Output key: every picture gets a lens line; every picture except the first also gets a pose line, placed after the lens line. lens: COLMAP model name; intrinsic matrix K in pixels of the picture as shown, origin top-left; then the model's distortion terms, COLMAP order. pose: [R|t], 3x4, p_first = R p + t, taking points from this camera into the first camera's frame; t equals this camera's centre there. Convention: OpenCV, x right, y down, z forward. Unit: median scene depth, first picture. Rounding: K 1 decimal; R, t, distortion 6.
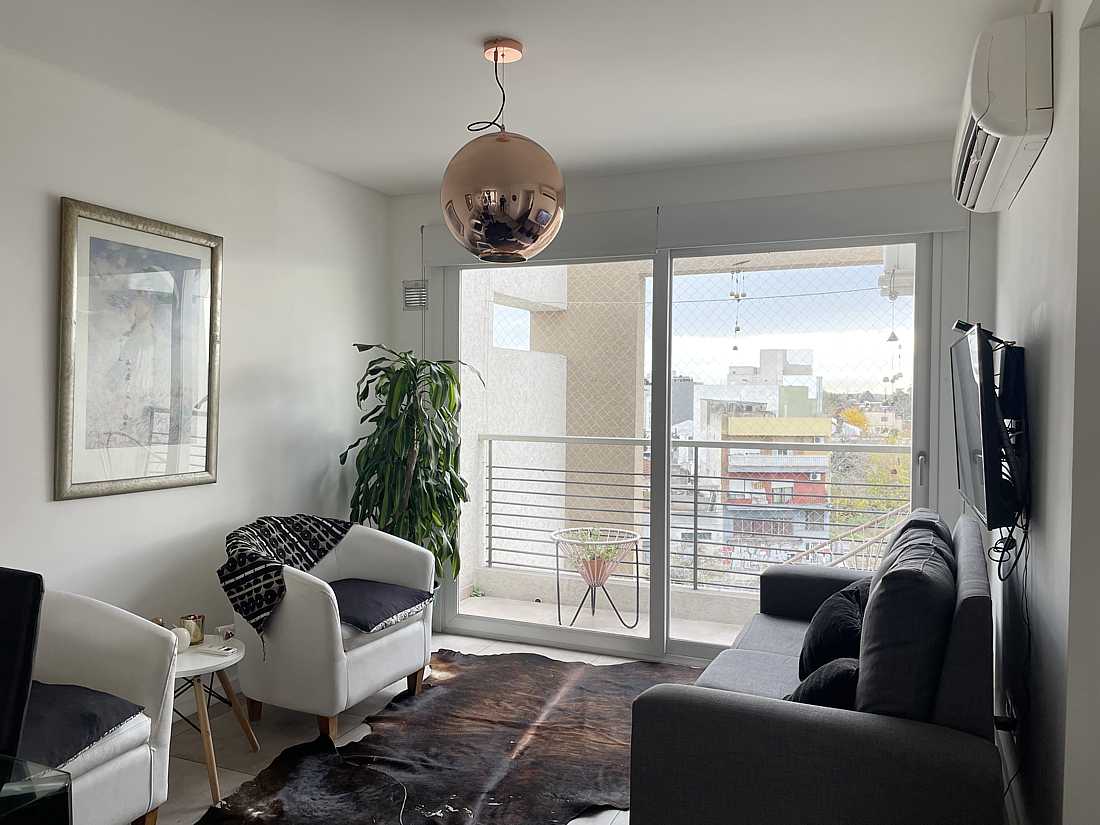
lens RADIAL K [[827.0, 0, 550.0], [0, 827.0, 412.5], [0, 0, 1]] dist [0.010370, 0.001247]
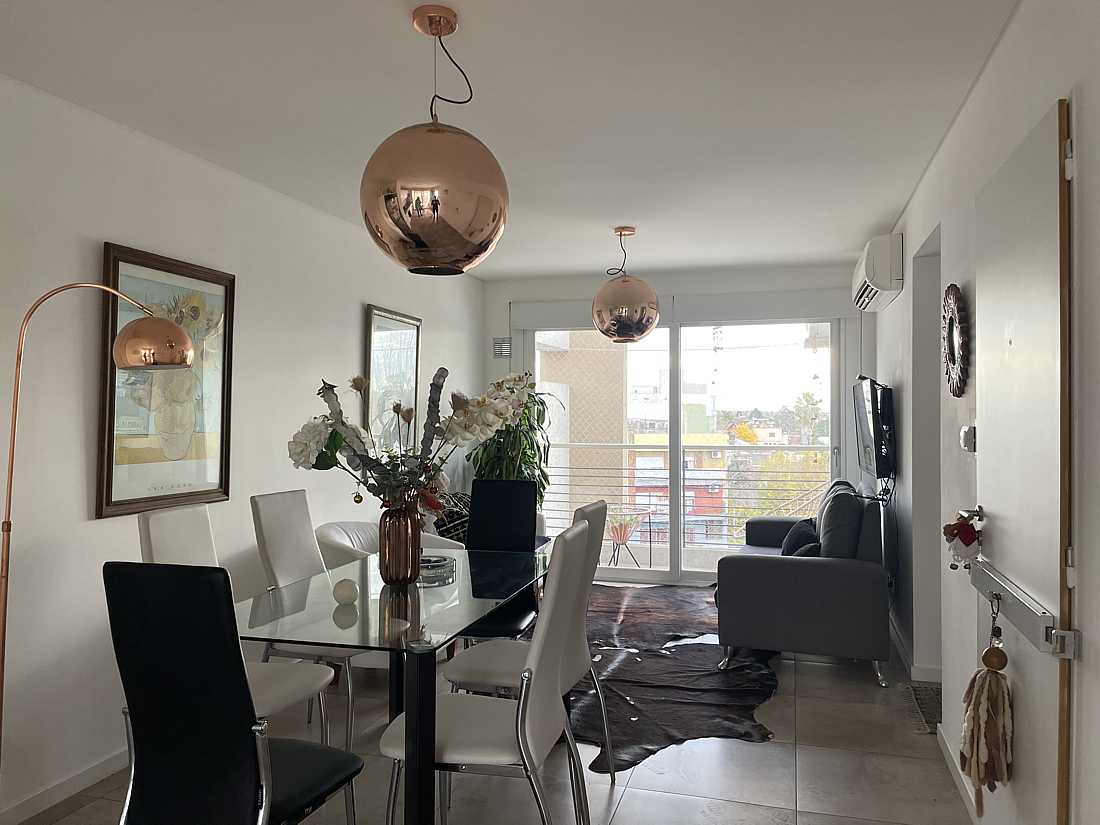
lens RADIAL K [[828.3, 0, 550.0], [0, 828.3, 412.5], [0, 0, 1]] dist [0.059647, -0.000654]
pose [[0.992404, -0.007706, 0.122779, -0.368719], [0.010511, 0.999698, -0.022220, 0.009986], [-0.122570, 0.023342, 0.992185, -0.669699]]
